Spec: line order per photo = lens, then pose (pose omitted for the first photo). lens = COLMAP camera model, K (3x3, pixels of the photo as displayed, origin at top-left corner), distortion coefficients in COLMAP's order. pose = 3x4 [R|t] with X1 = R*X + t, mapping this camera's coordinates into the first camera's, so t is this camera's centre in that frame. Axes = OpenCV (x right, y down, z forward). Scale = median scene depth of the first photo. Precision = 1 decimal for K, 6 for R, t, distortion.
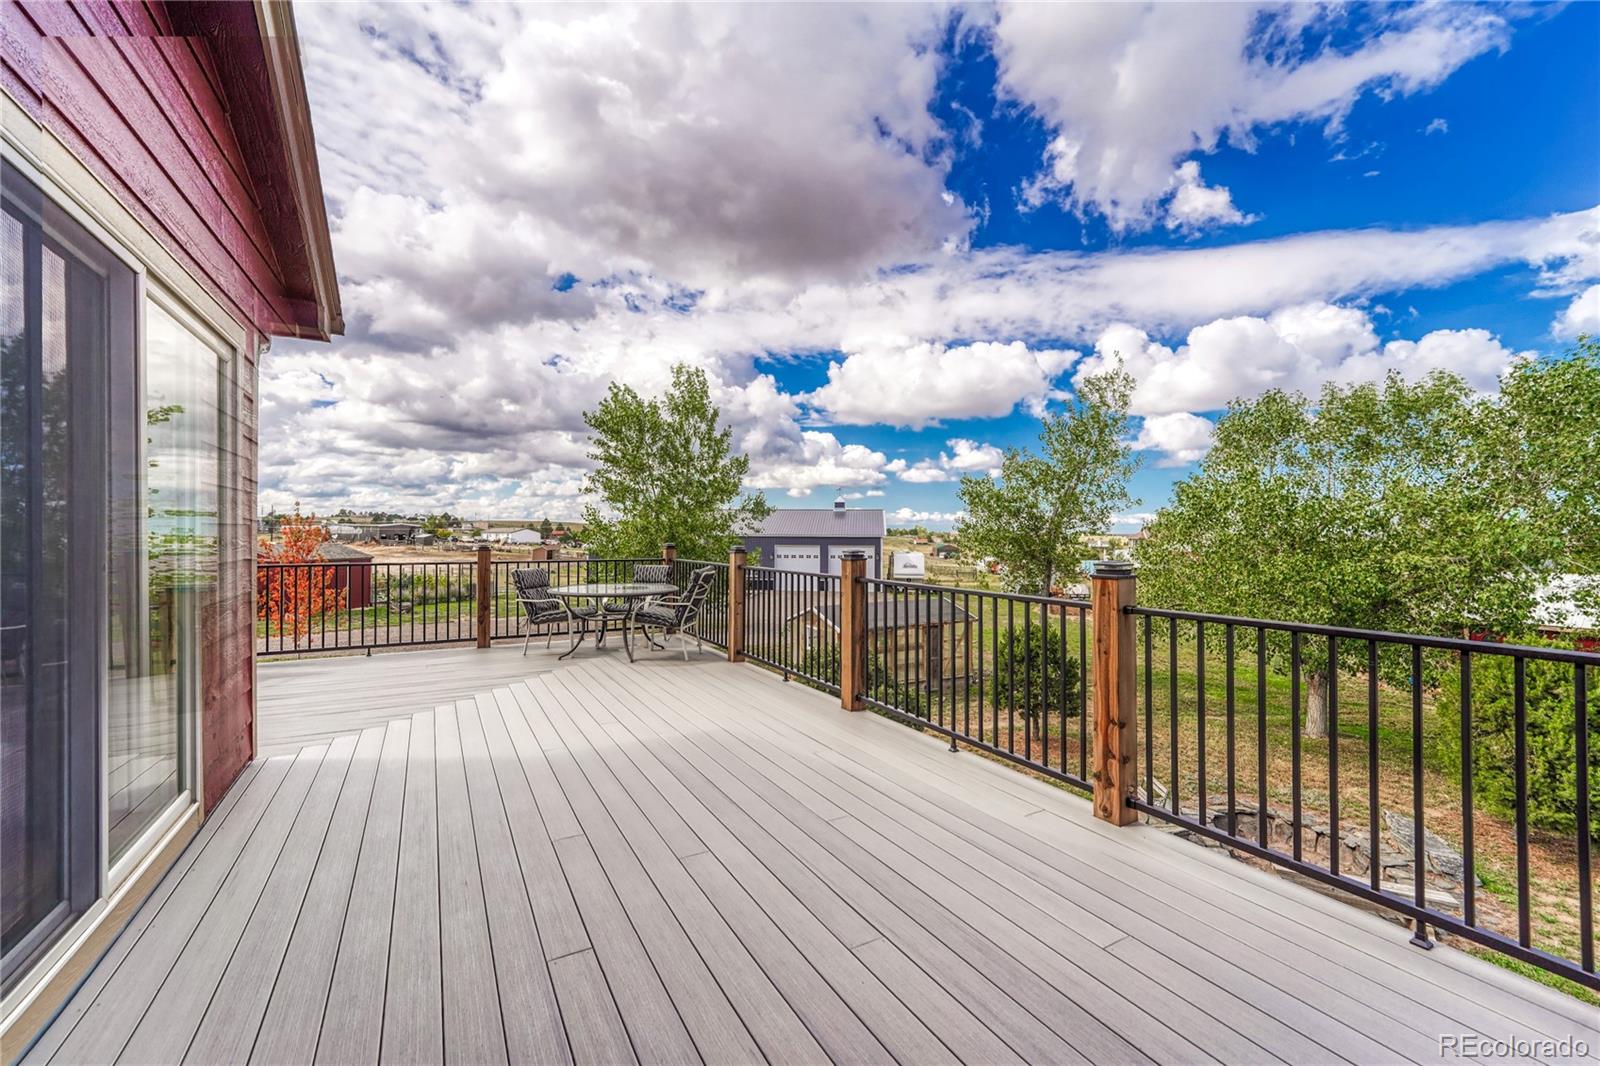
lens RADIAL K [[655.4, 0, 802.7], [0, 655.4, 533.9], [0, 0, 1]] dist [-0.002368, -0.000097]
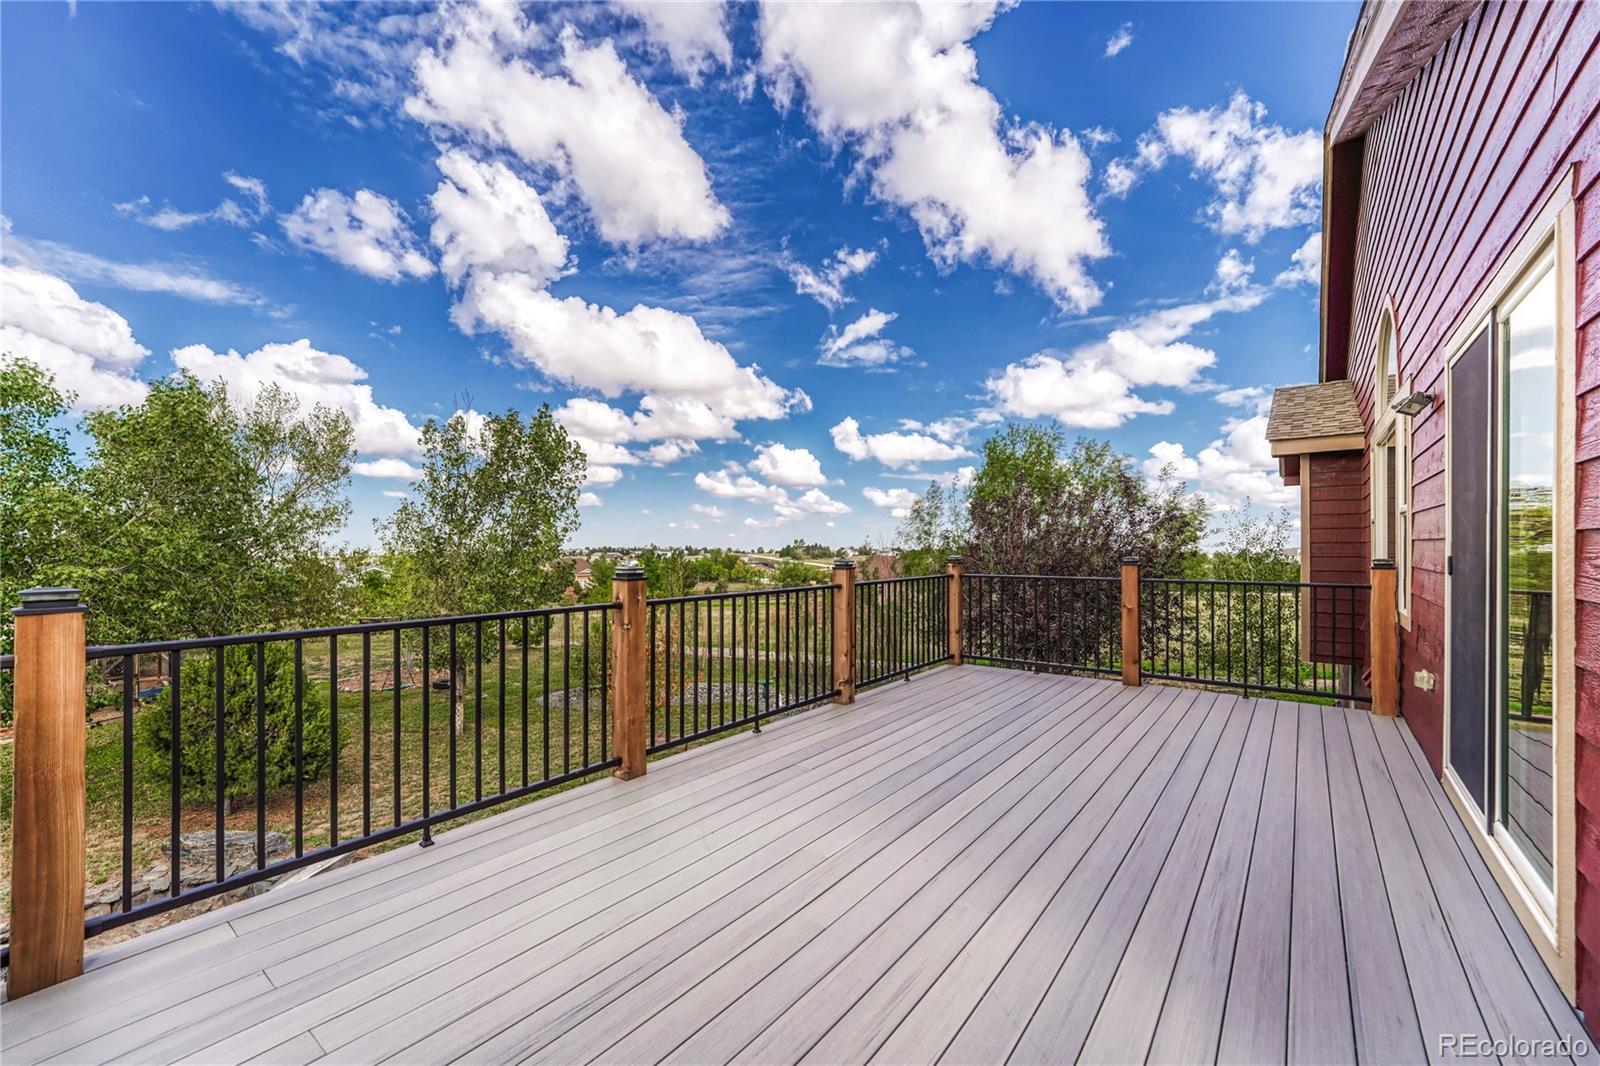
lens RADIAL K [[655.4, 0, 803.0], [0, 655.4, 531.5], [0, 0, 1]] dist [-0.002368, -0.000097]
pose [[-0.391741, -0.013465, 0.919977, -0.825025], [-0.027627, 0.999614, 0.002866, -0.031311], [-0.919661, -0.024293, -0.391962, 1.297322]]
